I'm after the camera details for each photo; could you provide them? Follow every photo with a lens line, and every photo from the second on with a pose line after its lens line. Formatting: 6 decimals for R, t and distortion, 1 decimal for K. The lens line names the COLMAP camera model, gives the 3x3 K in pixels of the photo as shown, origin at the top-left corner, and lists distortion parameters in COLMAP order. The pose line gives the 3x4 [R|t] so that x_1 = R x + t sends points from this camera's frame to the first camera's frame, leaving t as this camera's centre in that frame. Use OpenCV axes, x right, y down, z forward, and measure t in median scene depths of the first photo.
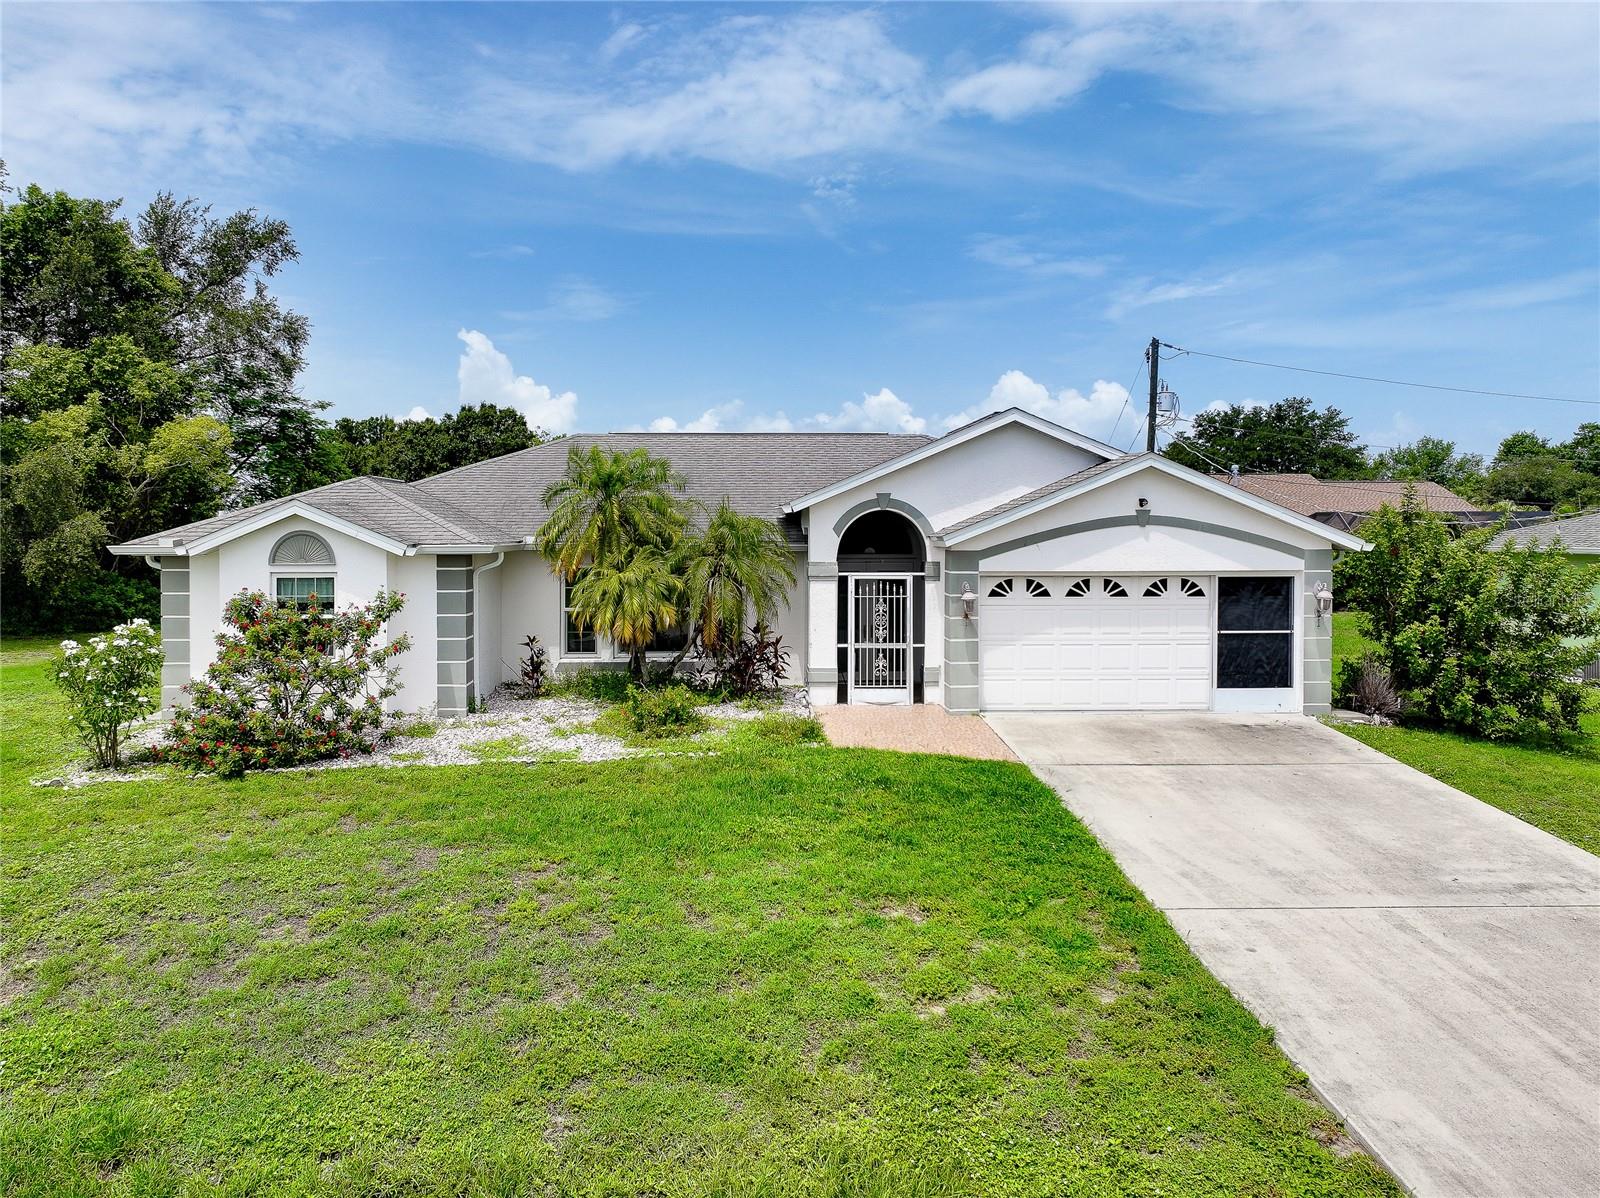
lens RADIAL K [[1156.7, 0, 765.2], [0, 1156.7, 555.6], [0, 0, 1]] dist [-0.004818, 0.019294]
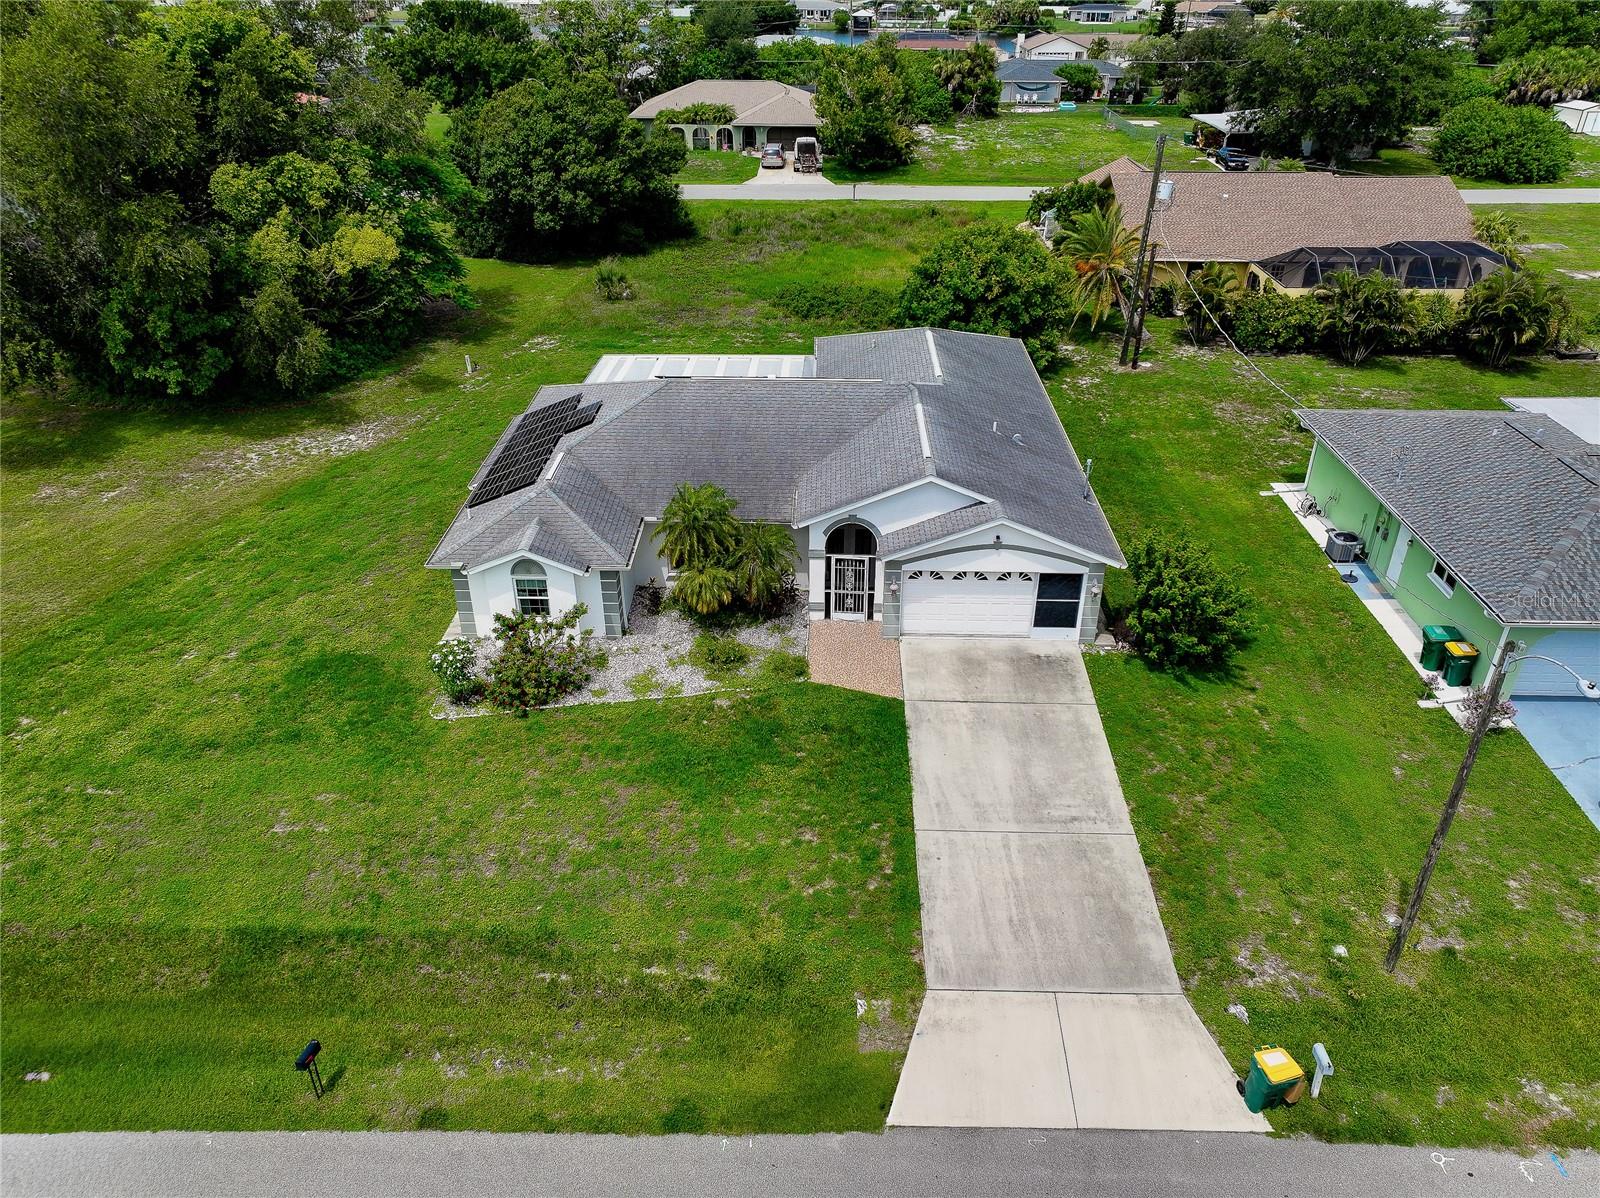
lens RADIAL K [[1144.2, 0, 814.7], [0, 1144.2, 595.7], [0, 0, 1]] dist [0.001909, 0.011202]
pose [[0.998811, 0.032017, -0.036773, 0.115124], [-0.010477, 0.877507, 0.479449, -0.777735], [0.047620, -0.478494, 0.876799, -0.552312]]
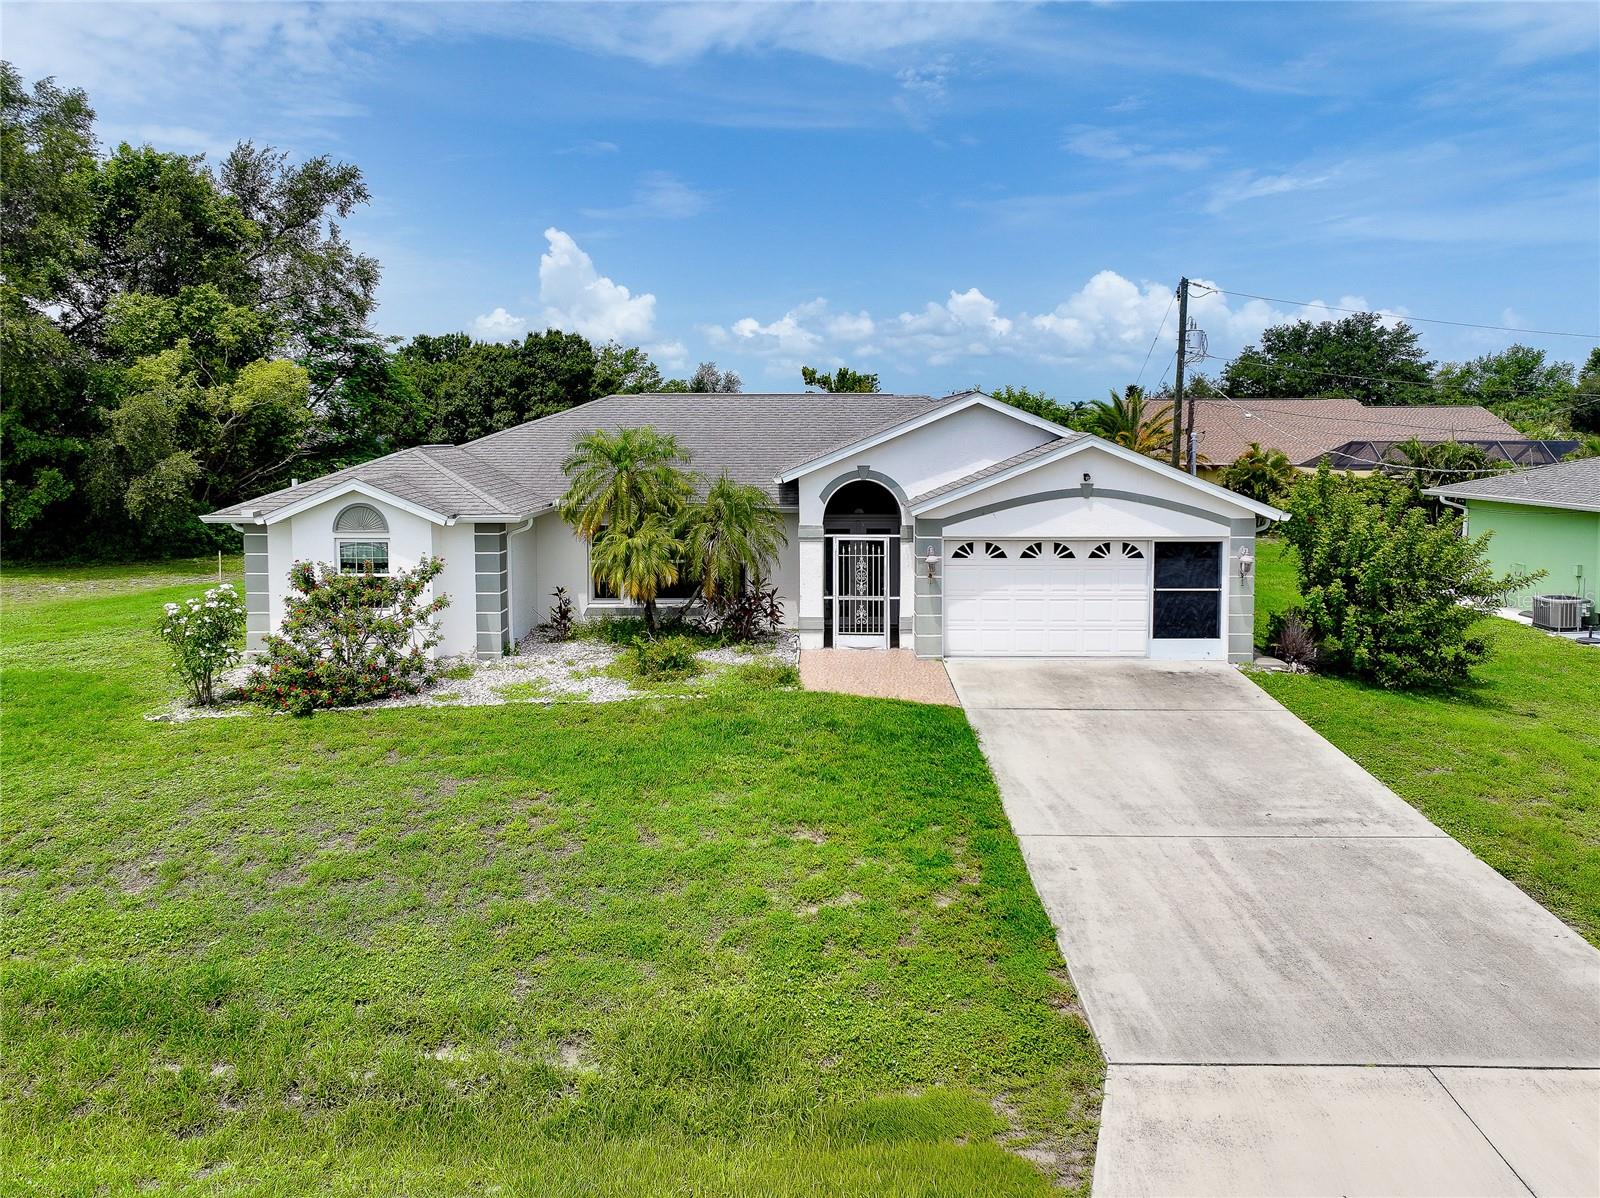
lens RADIAL K [[1167.9, 0, 803.0], [0, 1167.9, 511.1], [0, 0, 1]] dist [0.006553, -0.002018]
pose [[0.999192, 0.004102, -0.039987, 0.091079], [-0.002243, 0.998919, 0.046434, -0.064086], [0.040134, -0.046307, 0.998121, -0.160811]]
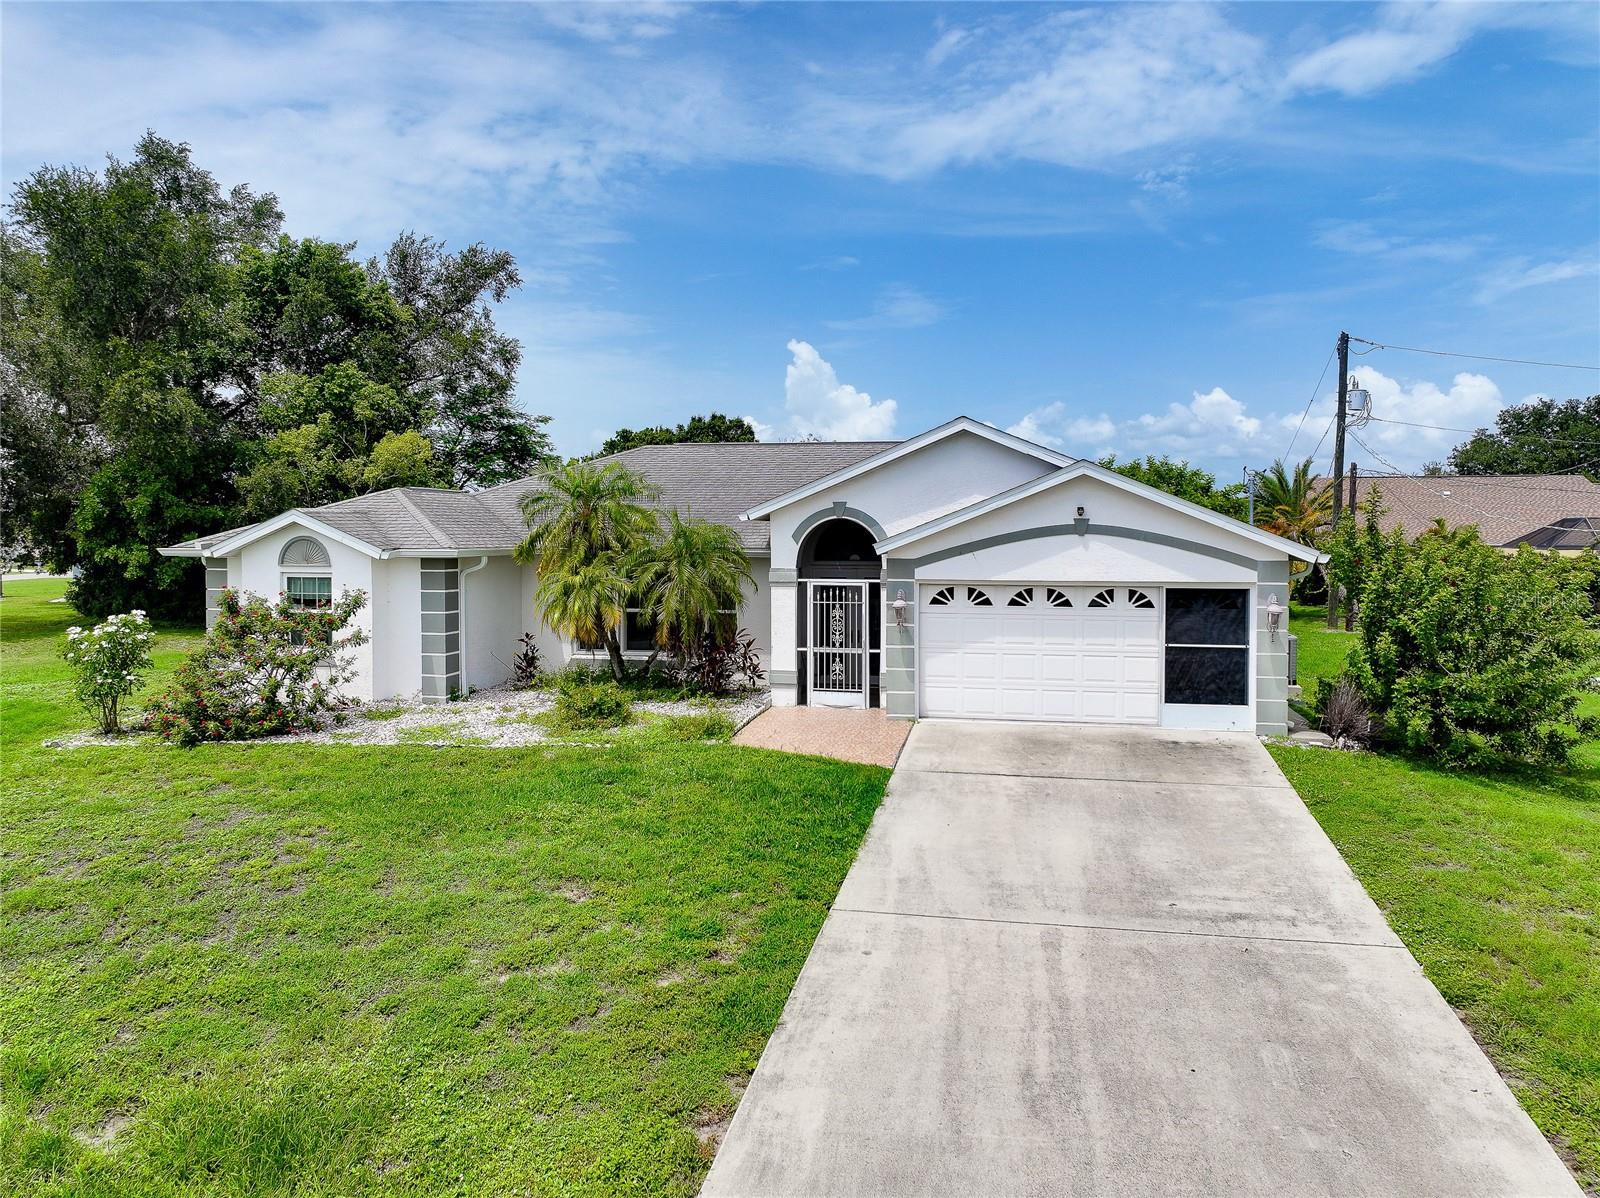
lens RADIAL K [[1148.8, 0, 831.6], [0, 1148.8, 569.3], [0, 0, 1]] dist [-0.002323, 0.014811]
pose [[0.975700, 0.010720, -0.218849, 0.328002], [-0.008834, 0.999915, 0.009590, -0.003958], [0.218933, -0.007424, 0.975712, 0.003479]]
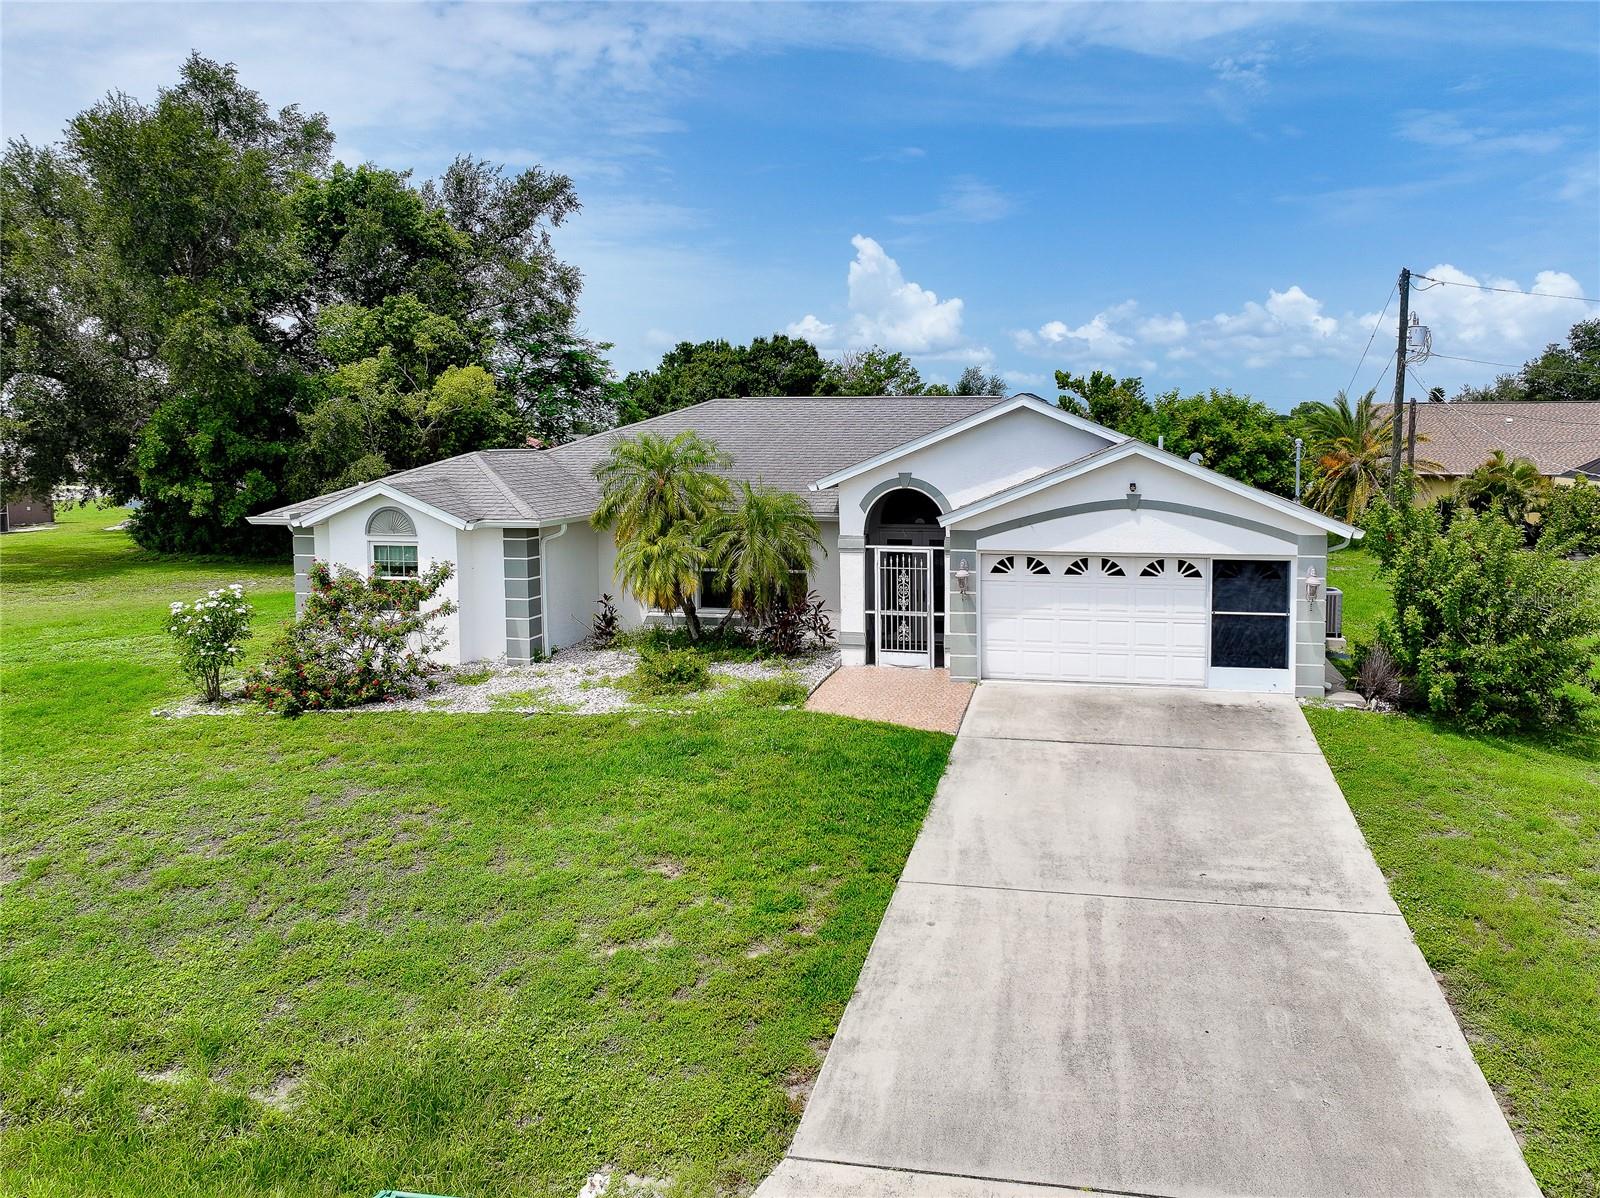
lens RADIAL K [[1180.4, 0, 919.2], [0, 1180.4, 531.1], [0, 0, 1]] dist [0.005674, -0.001309]
pose [[0.979697, 0.018826, -0.199597, 0.343851], [-0.007313, 0.998275, 0.058260, -0.065244], [0.200350, -0.055617, 0.978145, -0.074305]]
